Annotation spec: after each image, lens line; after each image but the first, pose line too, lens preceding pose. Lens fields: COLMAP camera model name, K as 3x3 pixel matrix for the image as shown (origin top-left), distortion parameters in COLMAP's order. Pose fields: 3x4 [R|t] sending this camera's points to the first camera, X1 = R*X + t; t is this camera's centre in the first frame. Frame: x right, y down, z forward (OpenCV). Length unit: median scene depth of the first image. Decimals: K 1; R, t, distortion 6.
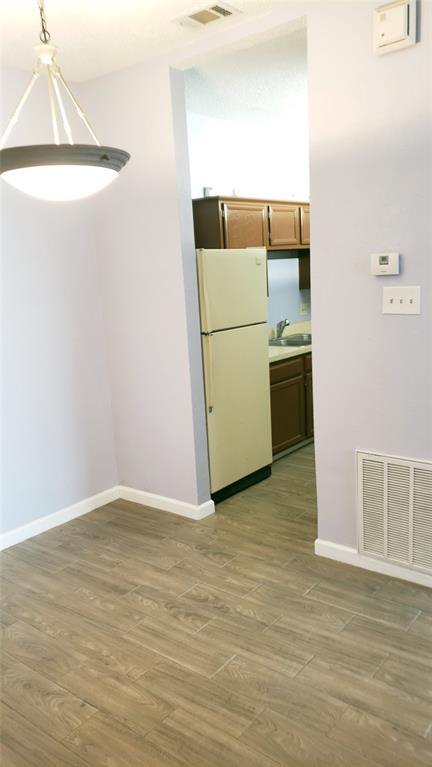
lens RADIAL K [[600.2, 0, 216.0], [0, 600.2, 383.5], [0, 0, 1]] dist [0.049180, 0.006830]
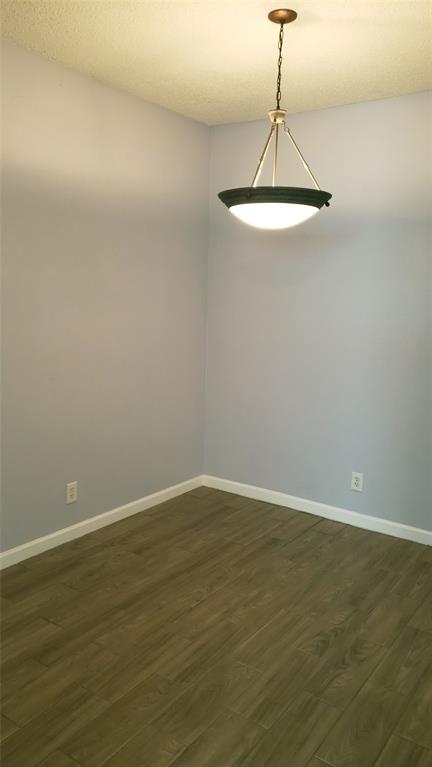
lens RADIAL K [[600.2, 0, 216.0], [0, 600.2, 383.5], [0, 0, 1]] dist [0.049180, 0.006830]
pose [[0.063053, 0.210715, -0.975512, 0.877500], [-0.211518, 0.958073, 0.193276, -0.184082], [0.975338, 0.194152, 0.104979, 0.699235]]
